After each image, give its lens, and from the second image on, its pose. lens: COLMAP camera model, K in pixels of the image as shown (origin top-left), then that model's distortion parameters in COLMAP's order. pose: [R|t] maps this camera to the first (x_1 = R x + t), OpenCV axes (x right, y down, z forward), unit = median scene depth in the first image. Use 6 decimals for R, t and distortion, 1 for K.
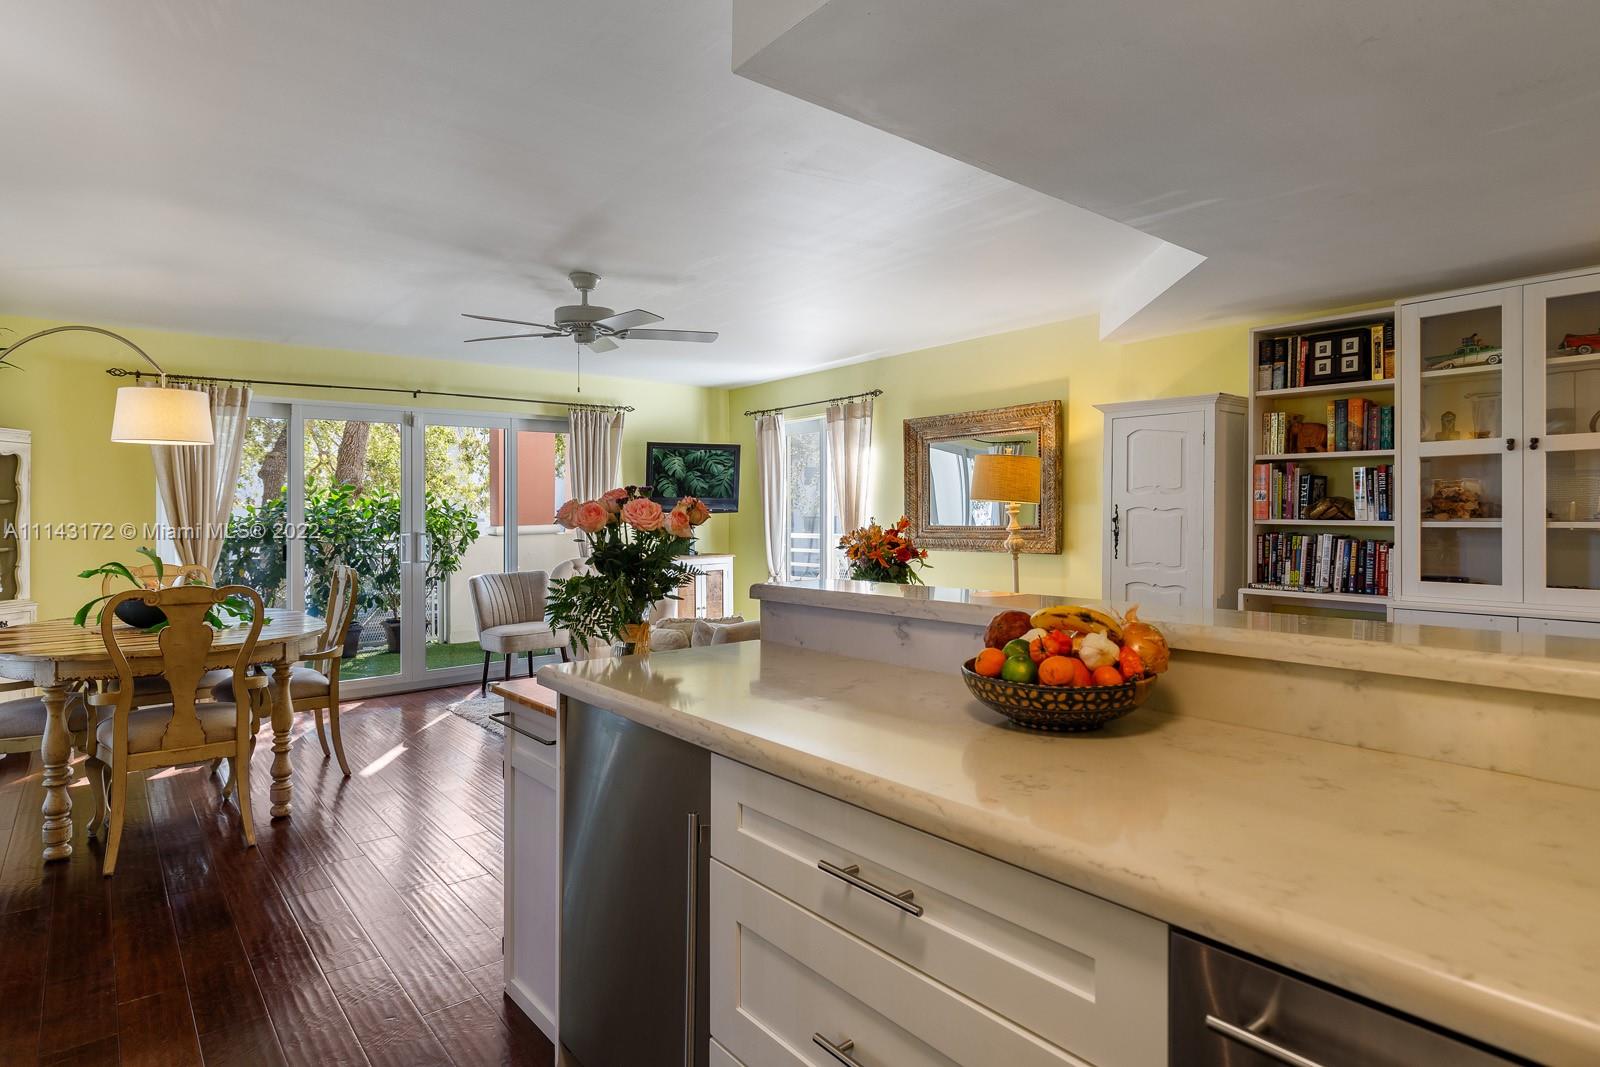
lens RADIAL K [[838.5, 0, 728.5], [0, 838.5, 476.6], [0, 0, 1]] dist [-0.008555, -0.000131]
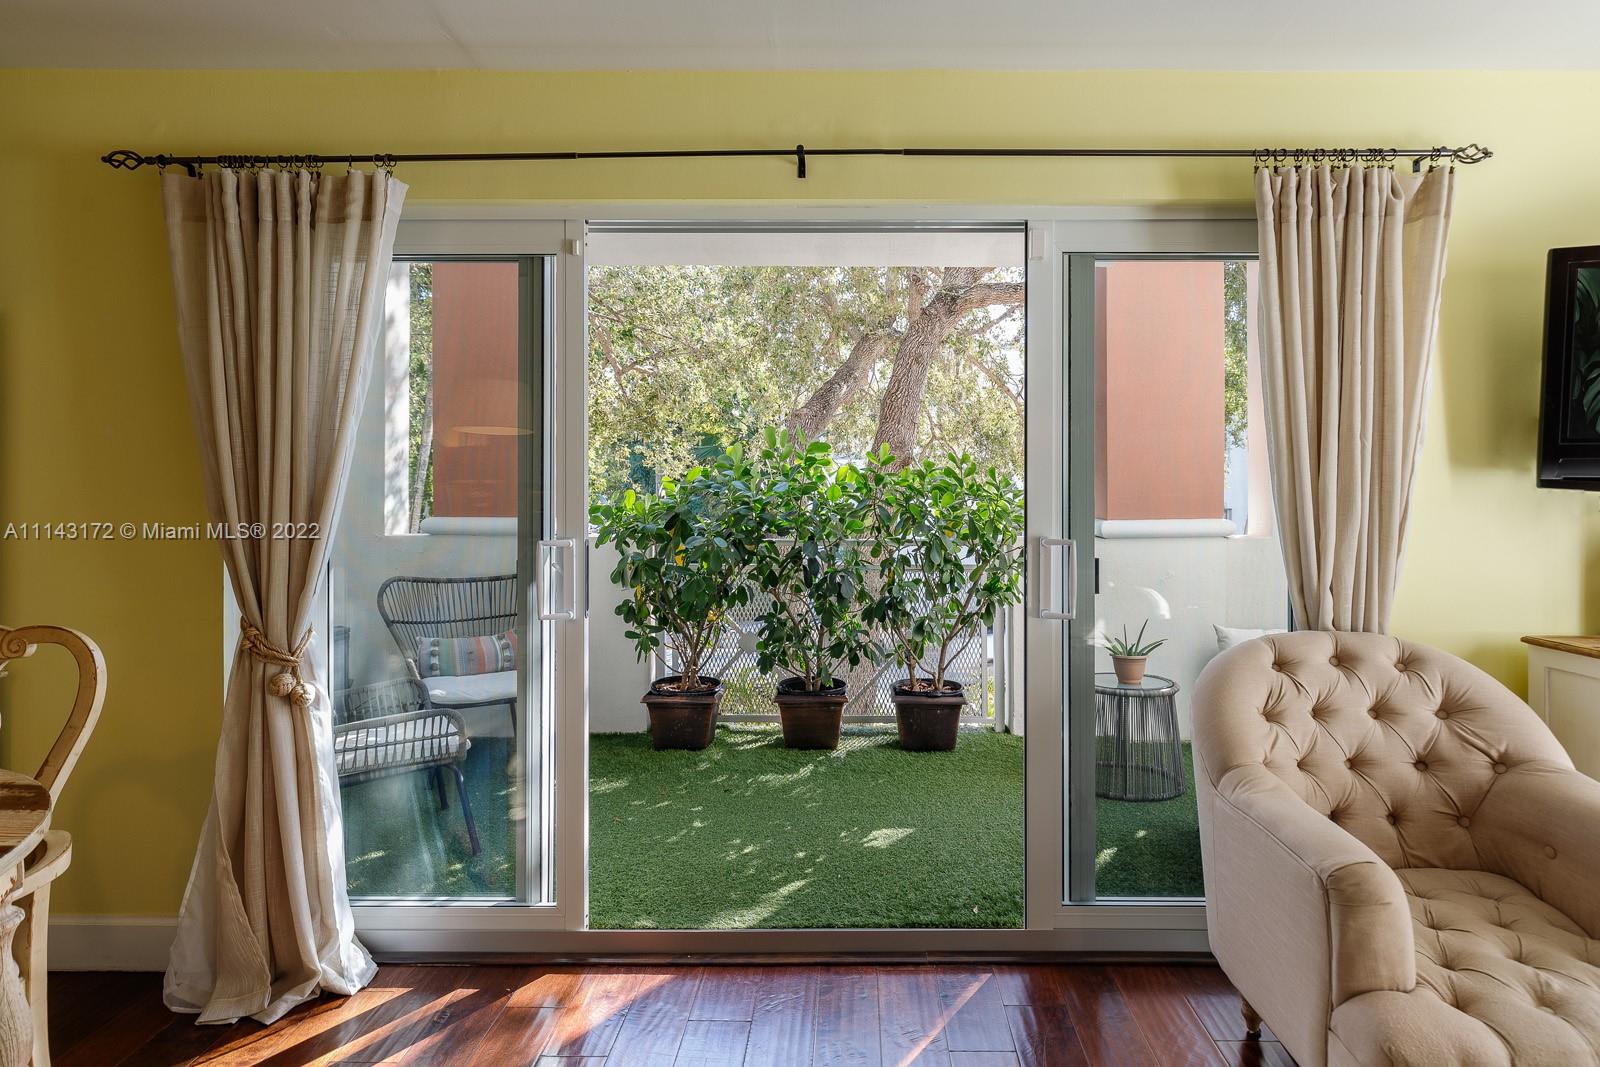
lens RADIAL K [[814.0, 0, 838.1], [0, 814.0, 501.0], [0, 0, 1]] dist [0.002441, -0.002975]
pose [[0.790289, 0.009090, -0.612667, -0.121508], [0.016103, 0.999237, 0.035597, 0.032986], [0.612523, -0.037997, 0.789539, 0.633436]]
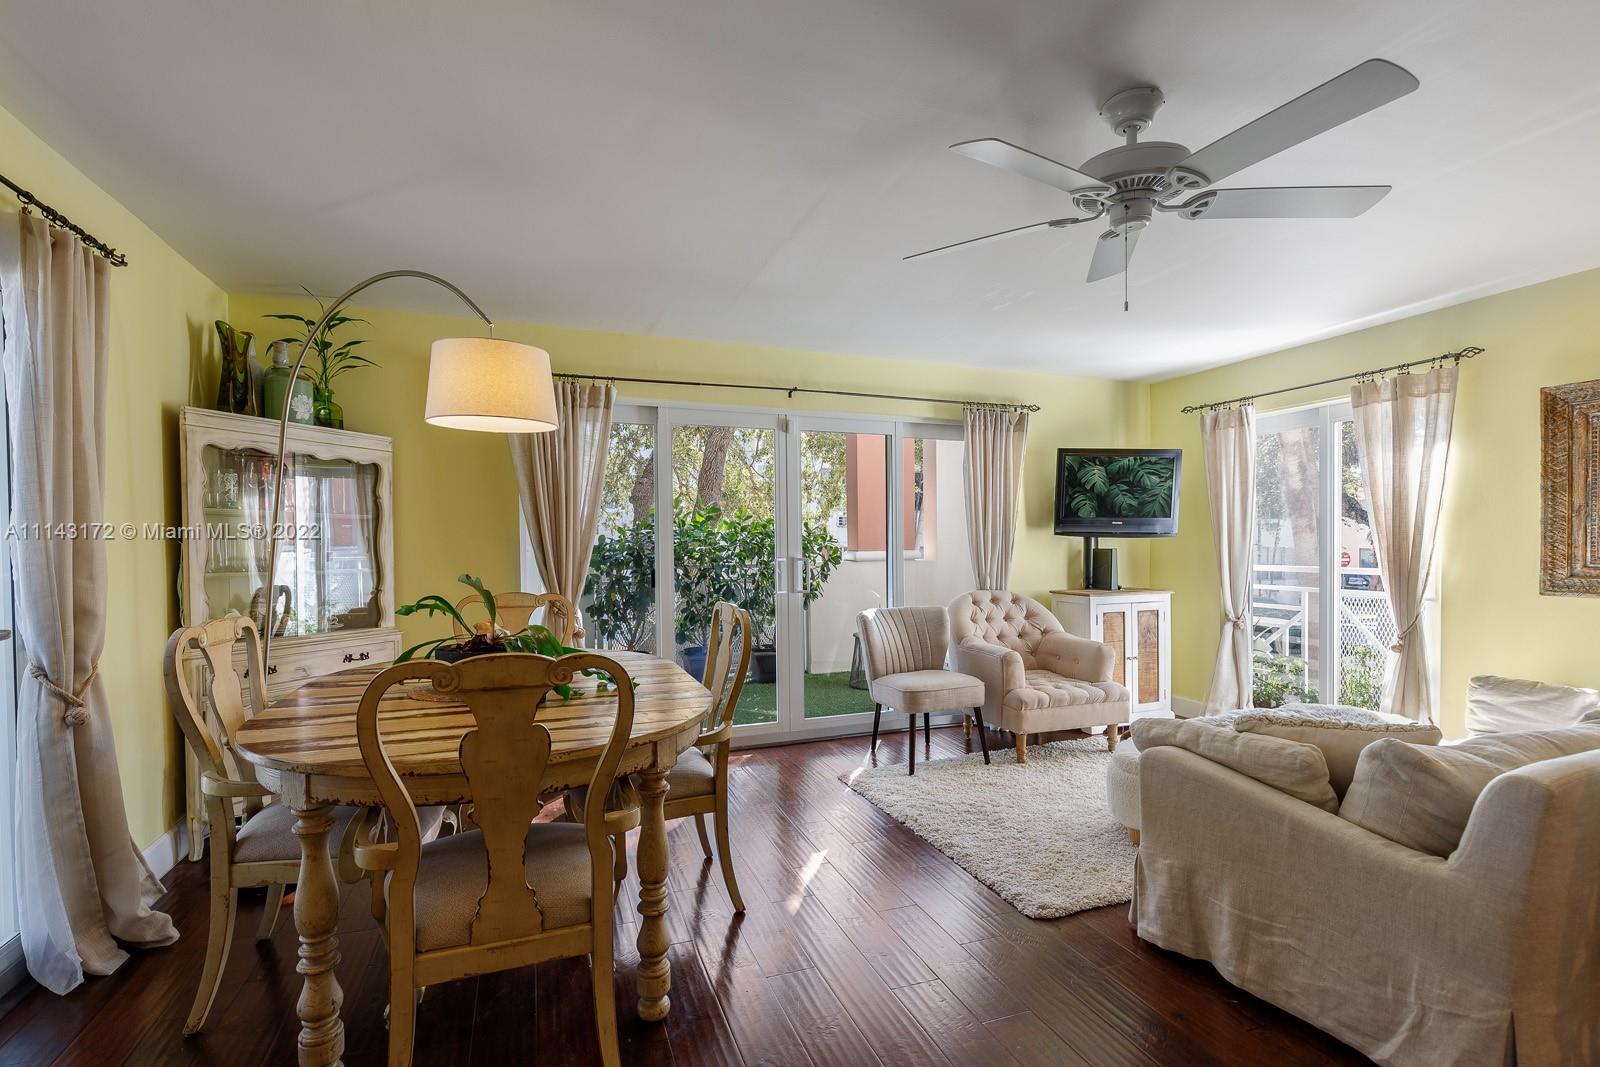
lens RADIAL K [[720.9, 0, 786.4], [0, 720.9, 545.2], [0, 0, 1]] dist [0.005049, -0.000581]
pose [[0.954226, 0.008627, -0.298963, -0.141082], [0.005981, 0.998834, 0.047913, 0.017022], [0.299028, -0.047508, 0.953061, 0.265631]]
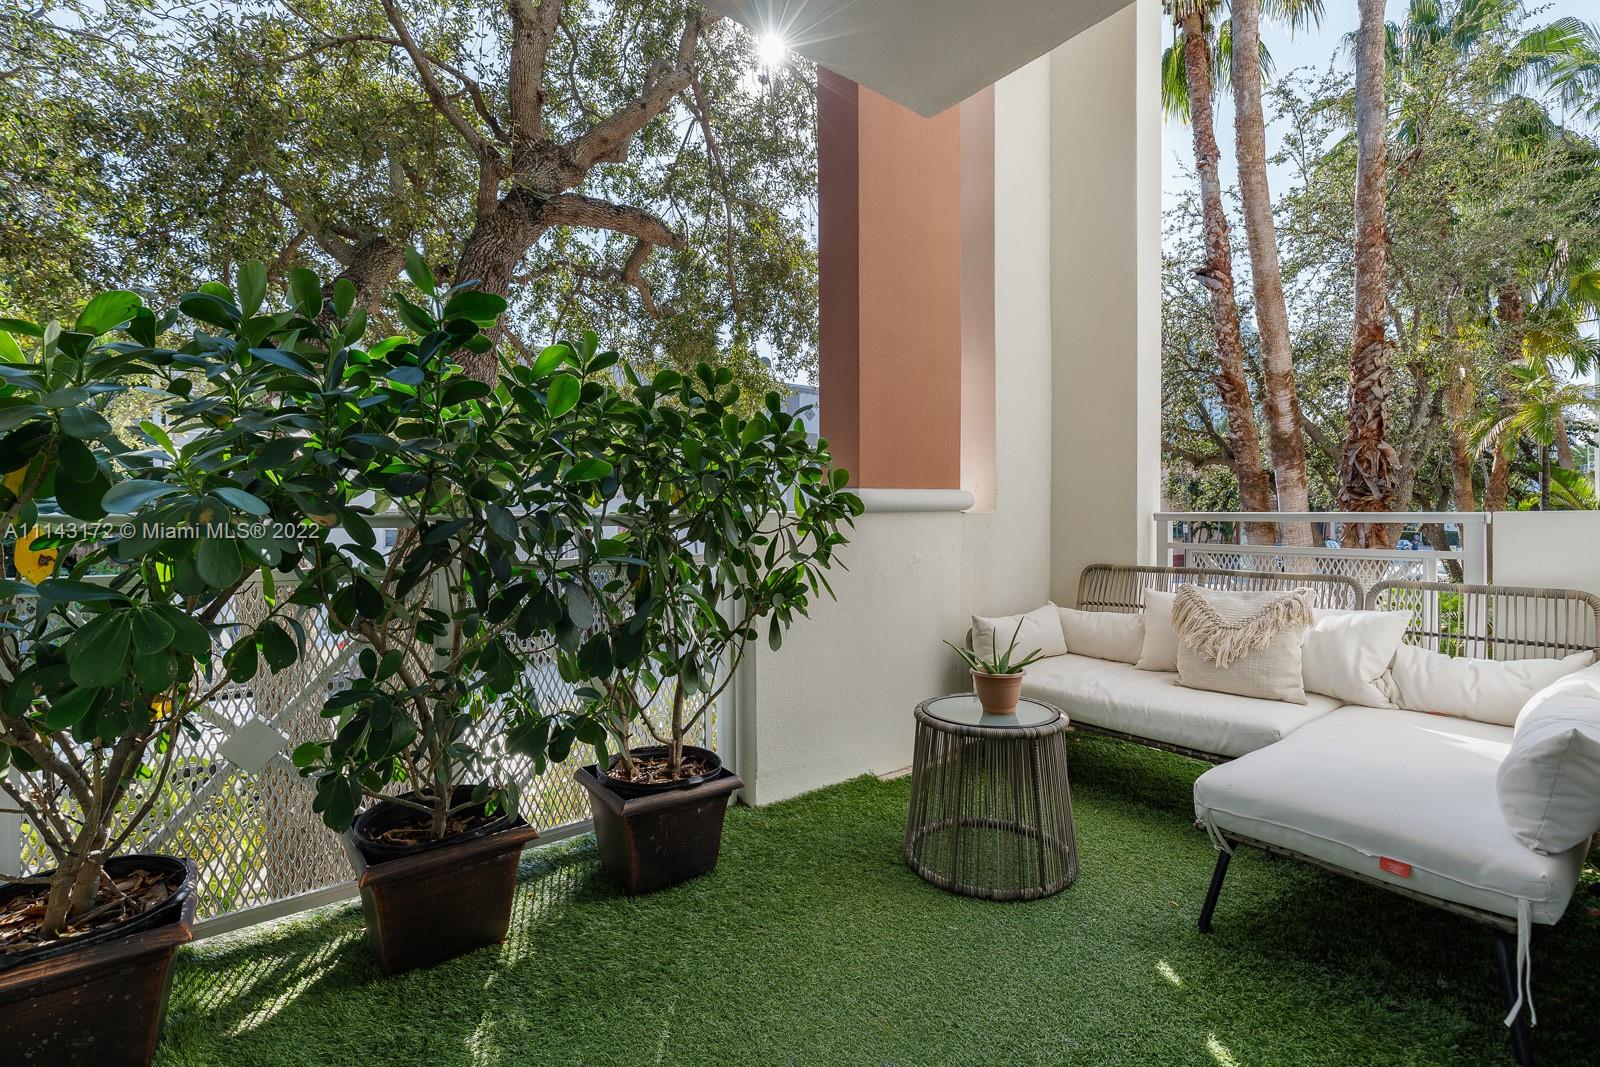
lens RADIAL K [[720.9, 0, 795.5], [0, 720.9, 523.5], [0, 0, 1]] dist [0.005049, -0.000581]
pose [[0.999819, 0.015320, 0.011254, -0.392751], [-0.015959, 0.998123, 0.059132, 0.072383], [-0.010327, -0.059301, 0.998187, 0.850912]]
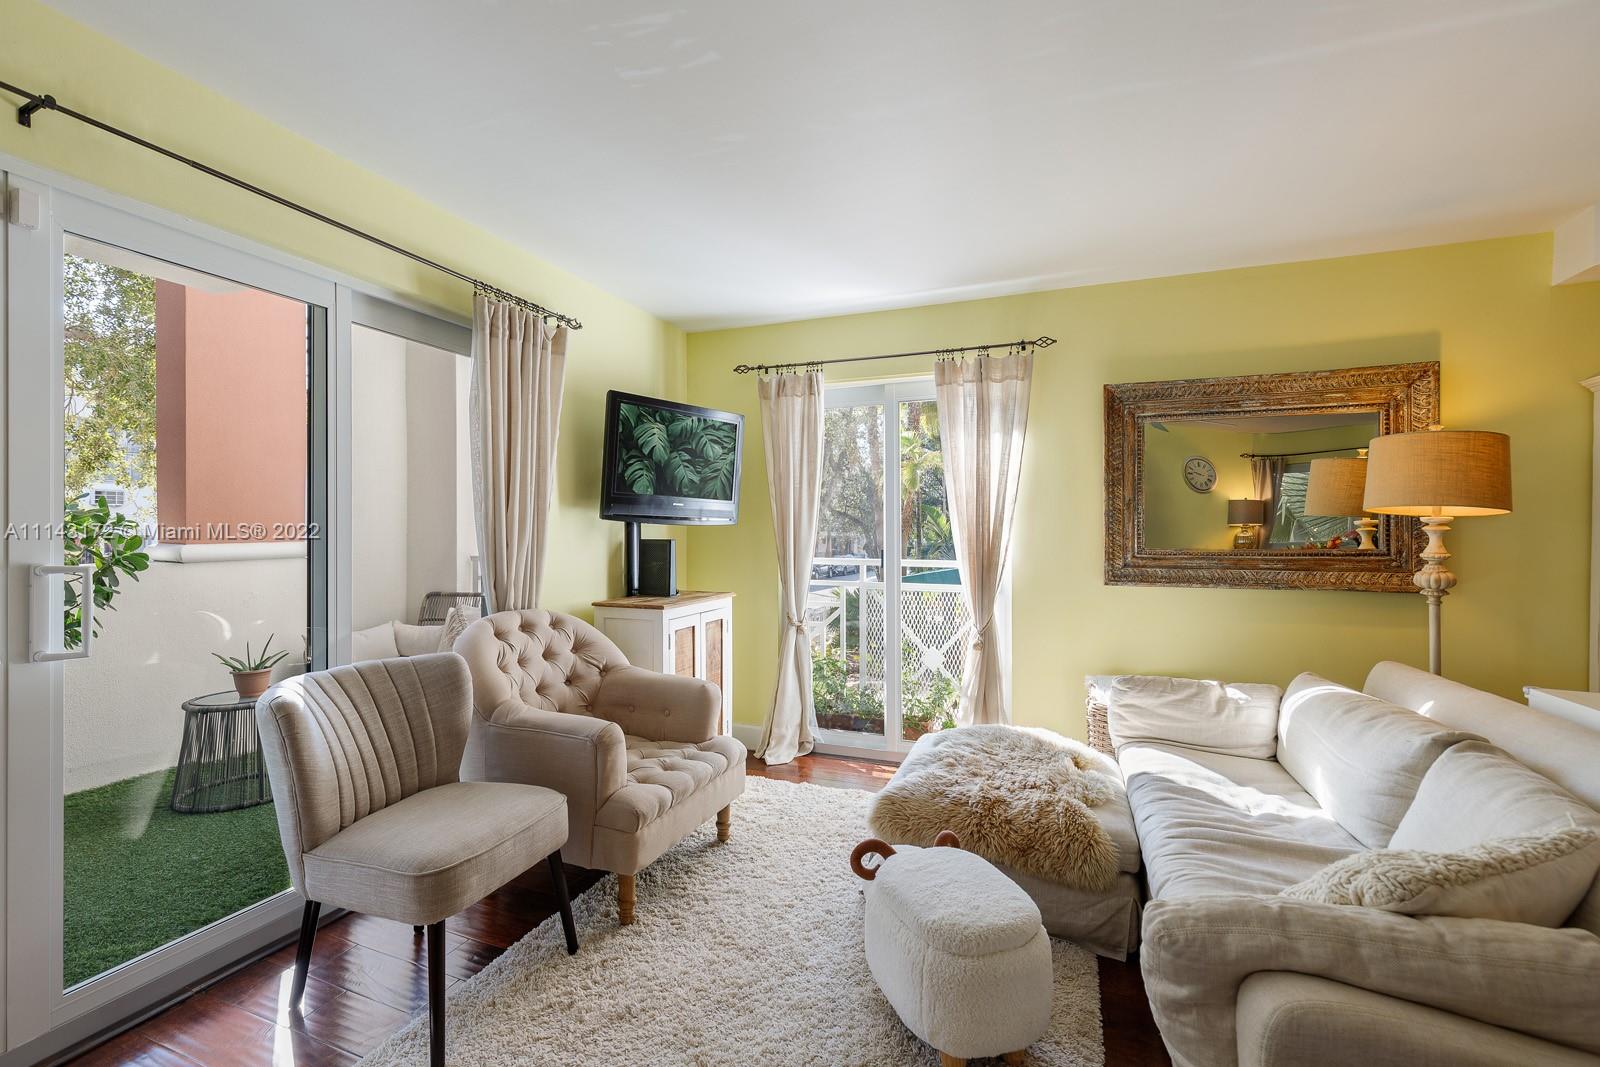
lens RADIAL K [[720.9, 0, 803.6], [0, 720.9, 525.6], [0, 0, 1]] dist [0.005049, -0.000581]
pose [[0.851085, 0.018598, 0.524698, -0.237604], [-0.036512, 0.999049, 0.023813, 0.030651], [-0.523756, -0.039425, 0.850955, 0.548224]]
